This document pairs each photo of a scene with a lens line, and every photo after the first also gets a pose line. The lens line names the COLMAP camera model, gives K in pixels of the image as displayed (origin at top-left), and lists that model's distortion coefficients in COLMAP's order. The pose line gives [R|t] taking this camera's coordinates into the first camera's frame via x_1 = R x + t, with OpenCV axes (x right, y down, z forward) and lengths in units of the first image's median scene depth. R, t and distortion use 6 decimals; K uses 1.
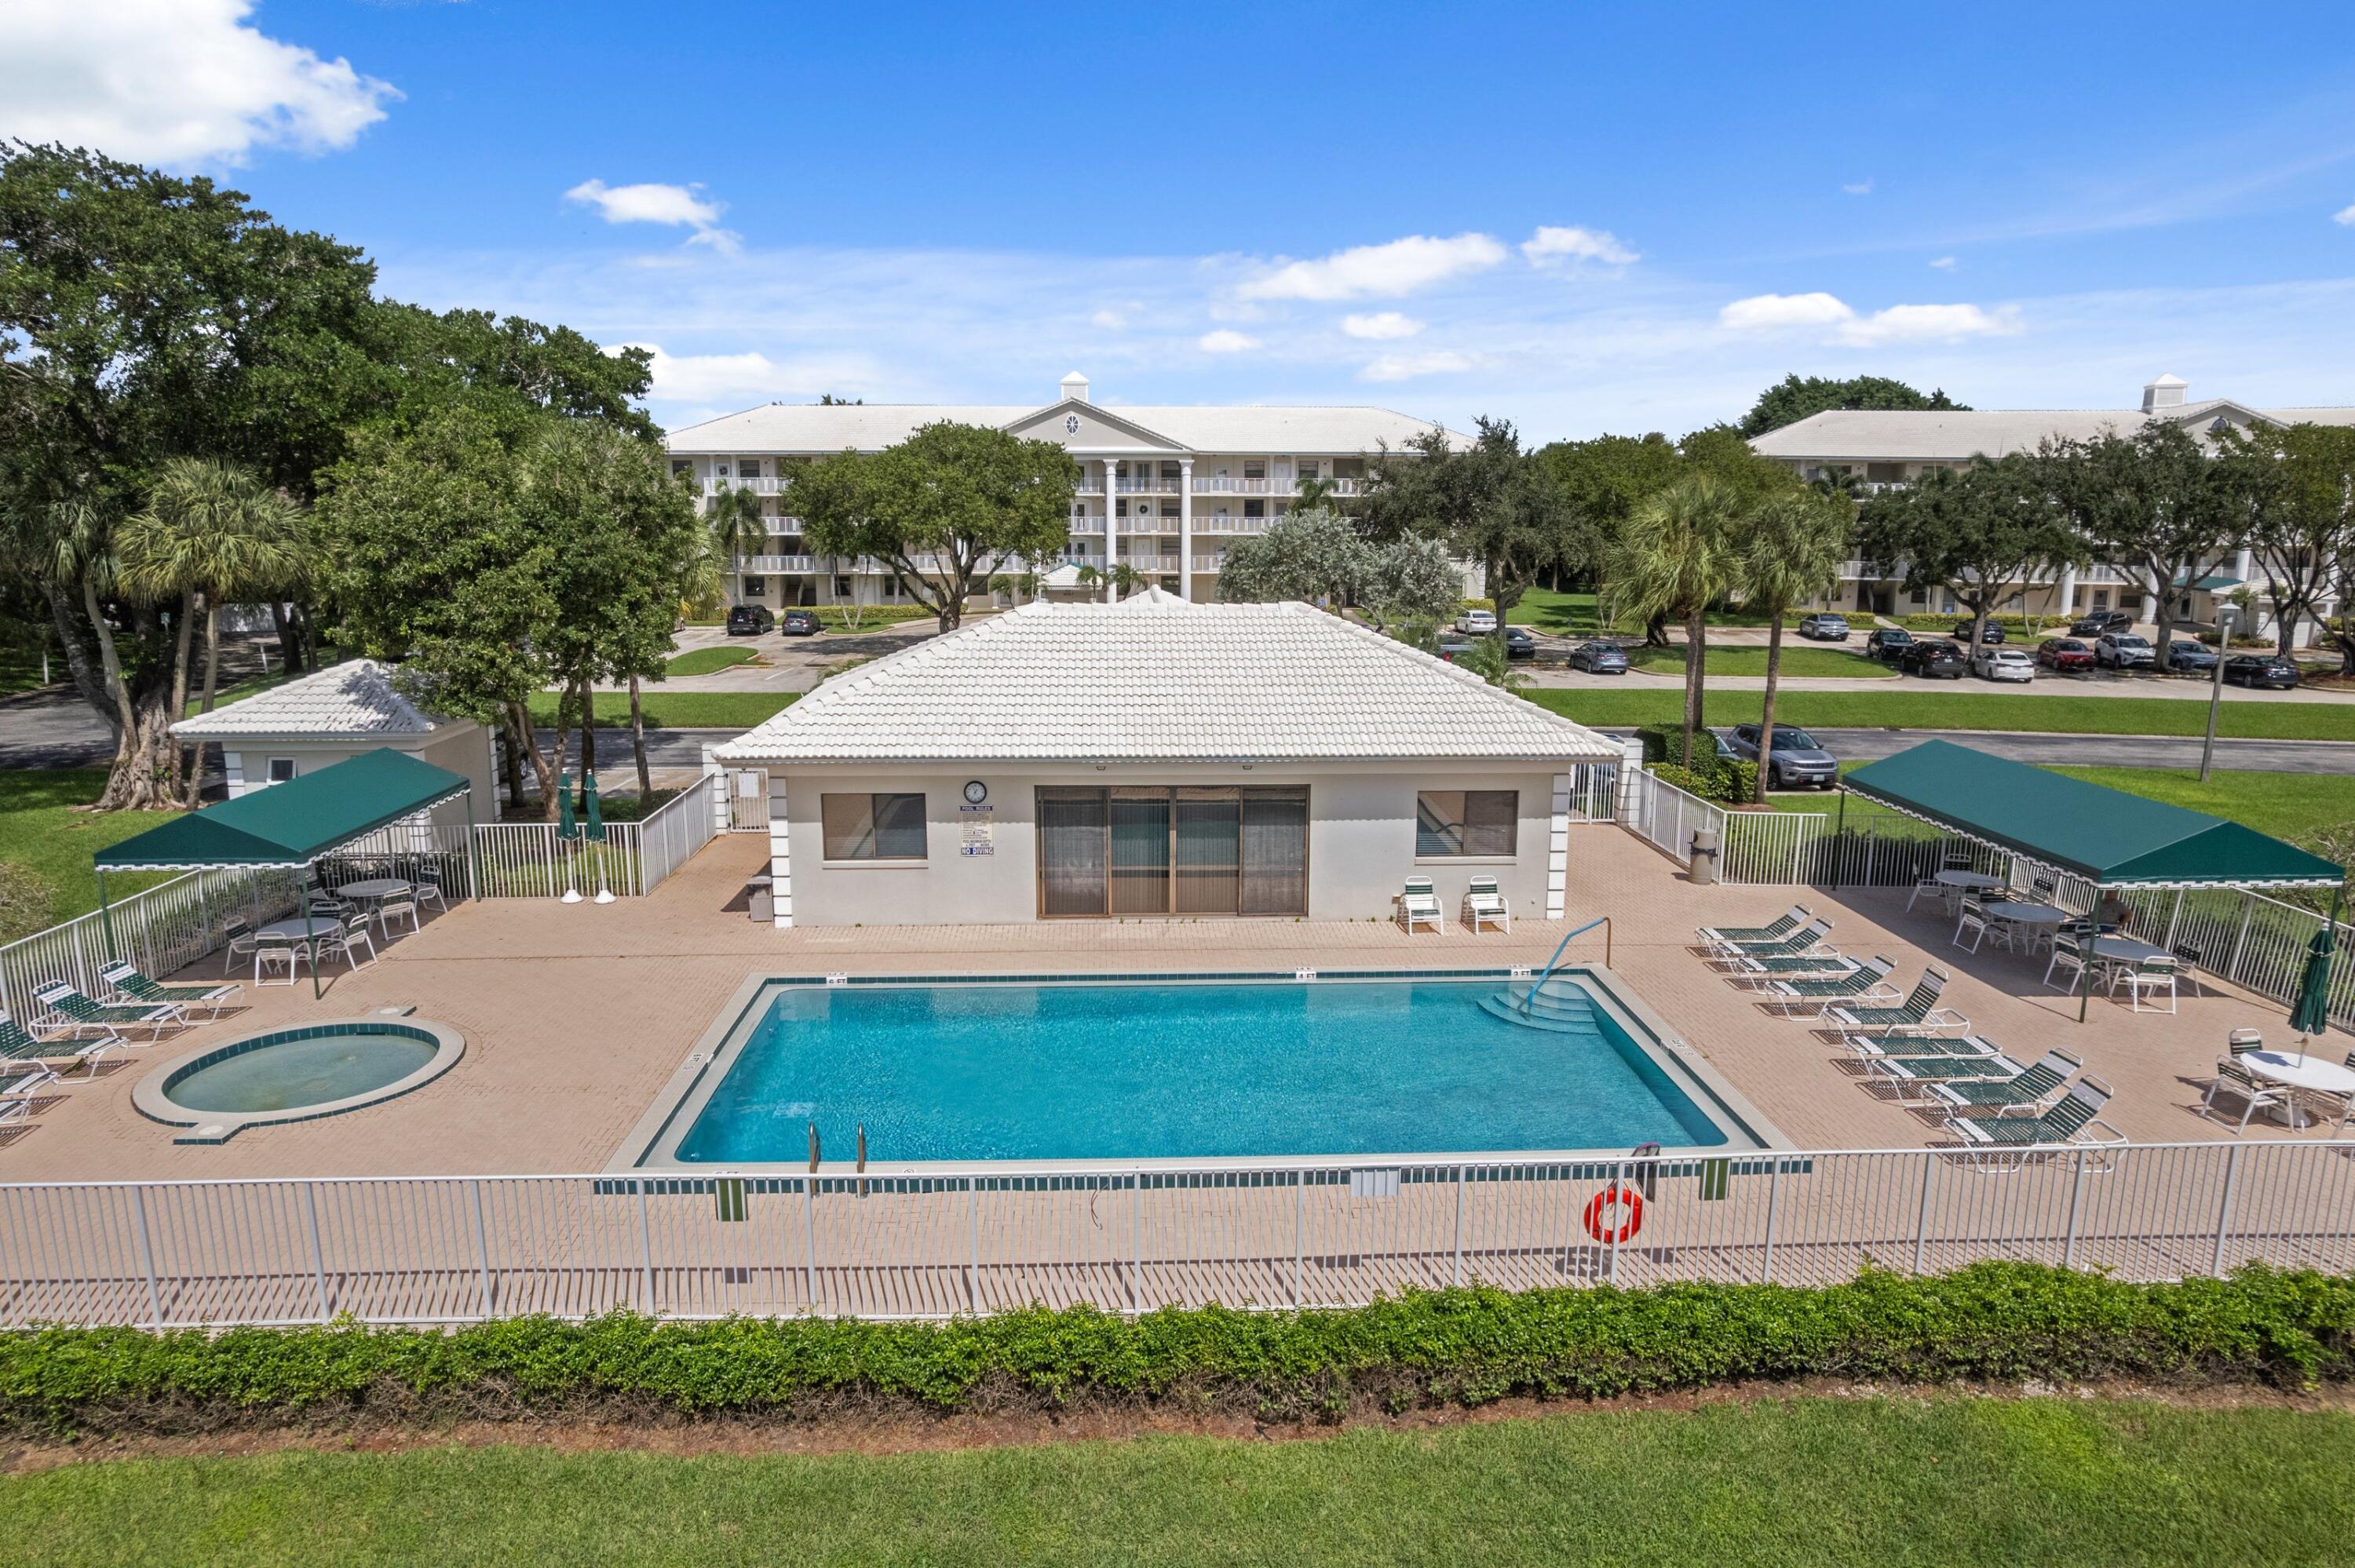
lens RADIAL K [[1461.0, 0, 1203.2], [0, 1461.0, 789.9], [0, 0, 1]] dist [-0.074013, 0.055676]
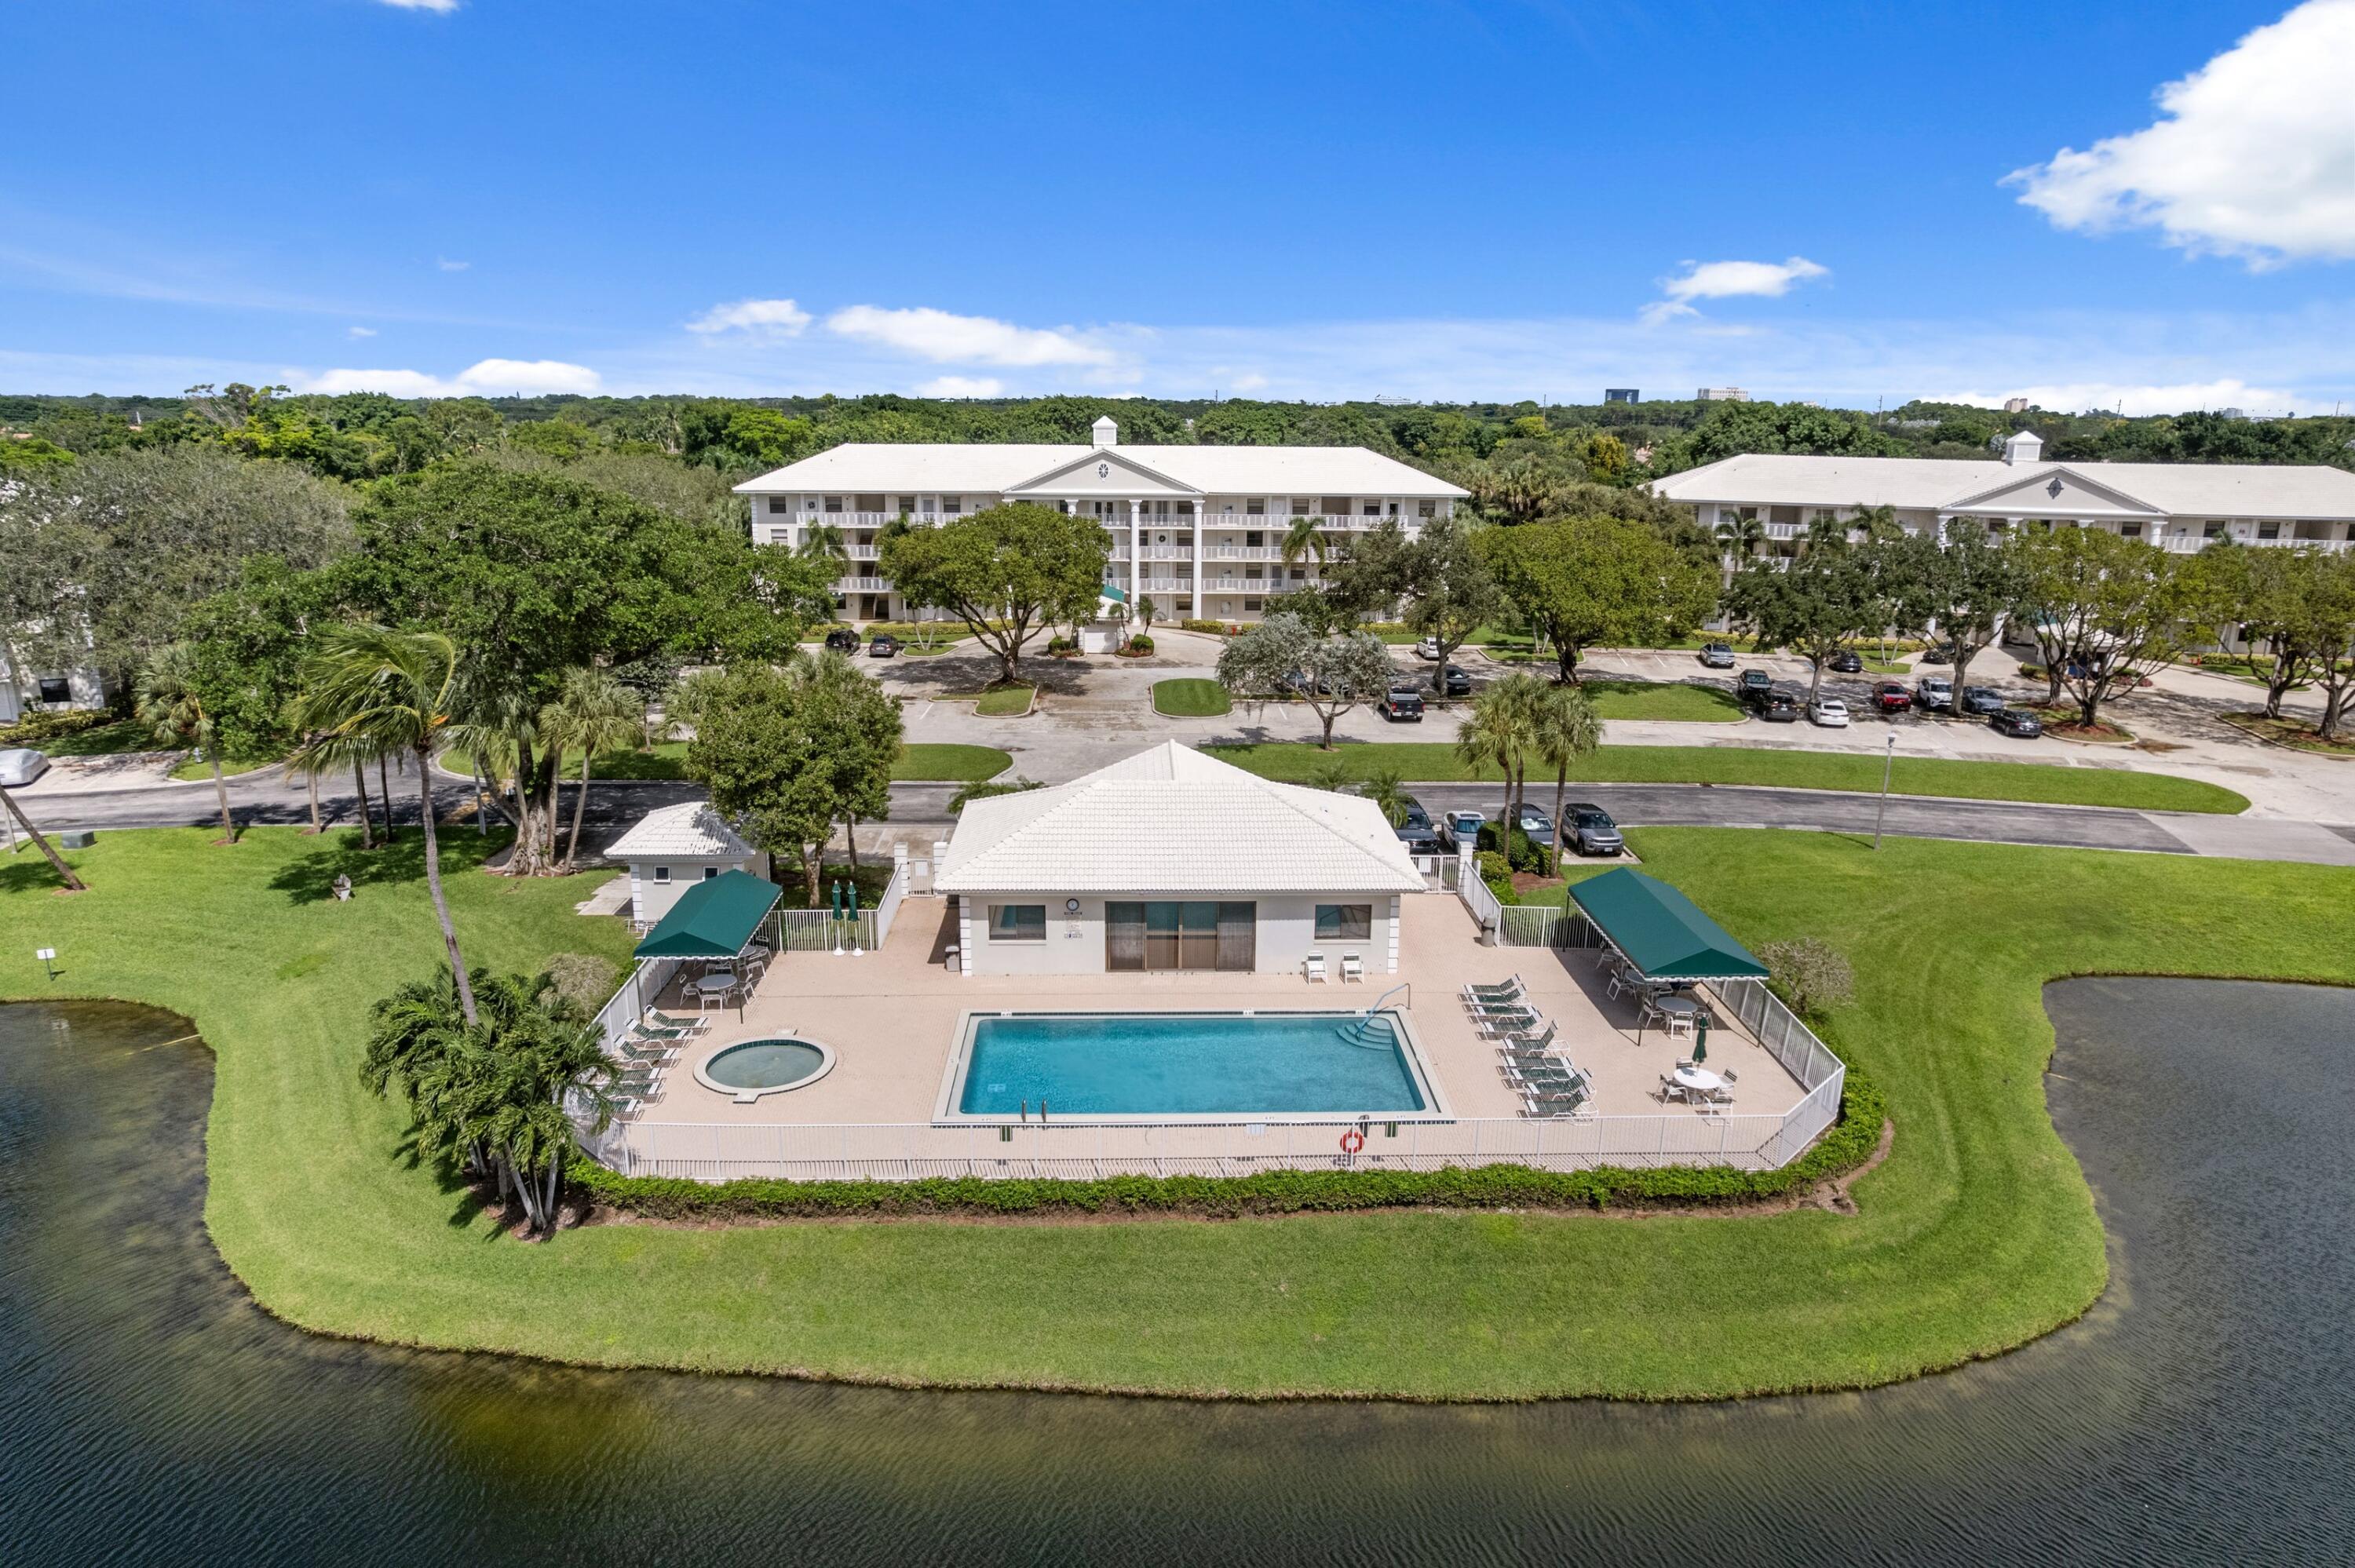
lens RADIAL K [[1461.0, 0, 1203.2], [0, 1461.0, 789.9], [0, 0, 1]] dist [-0.074013, 0.055676]
pose [[0.999918, 0.008155, -0.009903, 0.024319], [-0.007474, 0.997724, 0.067018, -0.263881], [0.010427, -0.066939, 0.997703, -0.808036]]
